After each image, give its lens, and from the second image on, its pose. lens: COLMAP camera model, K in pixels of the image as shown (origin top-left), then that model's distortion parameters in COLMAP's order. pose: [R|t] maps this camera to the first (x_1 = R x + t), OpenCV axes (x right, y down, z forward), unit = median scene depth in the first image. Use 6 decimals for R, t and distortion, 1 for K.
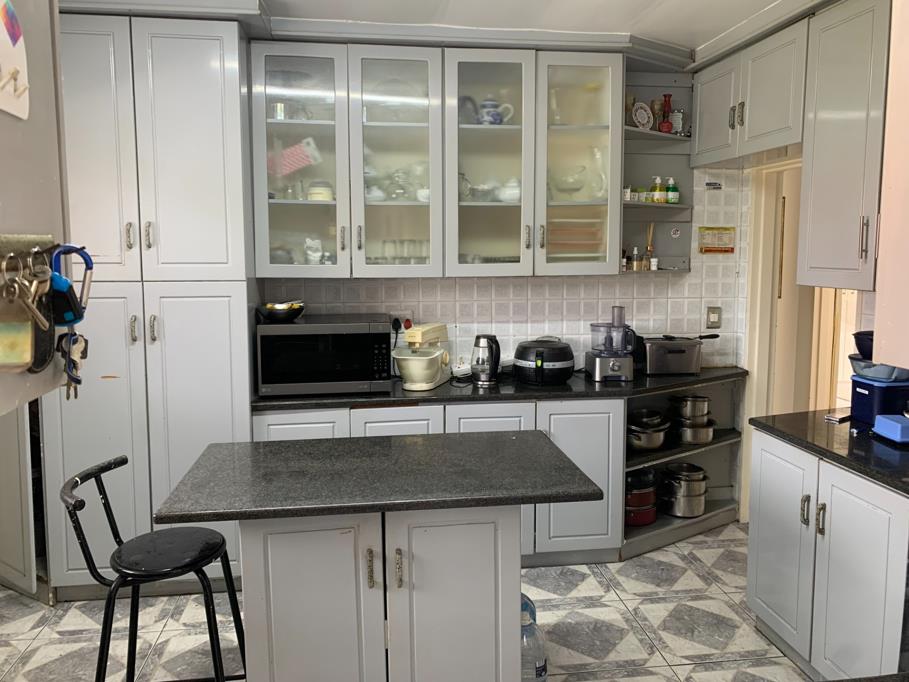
lens RADIAL K [[697.8, 0, 457.6], [0, 697.8, 337.6], [0, 0, 1]] dist [0.015018, -0.019889]
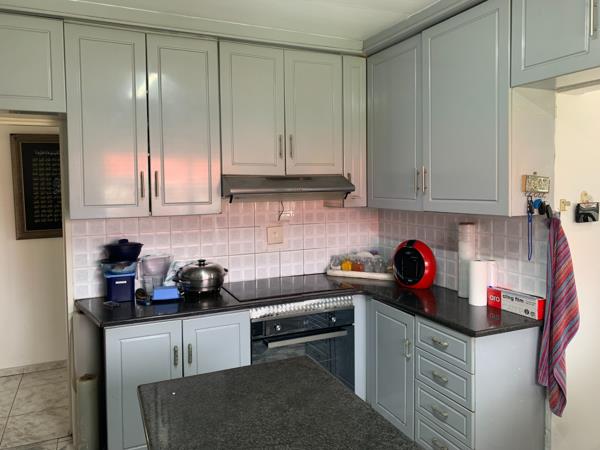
lens RADIAL K [[460.6, 0, 302.5], [0, 460.6, 224.9], [0, 0, 1]] dist [0.015018, -0.019889]
pose [[-0.286659, -0.093485, 0.953461, -0.627323], [0.120684, 0.983776, 0.132741, -0.165691], [-0.950401, 0.153119, -0.270726, 1.102559]]
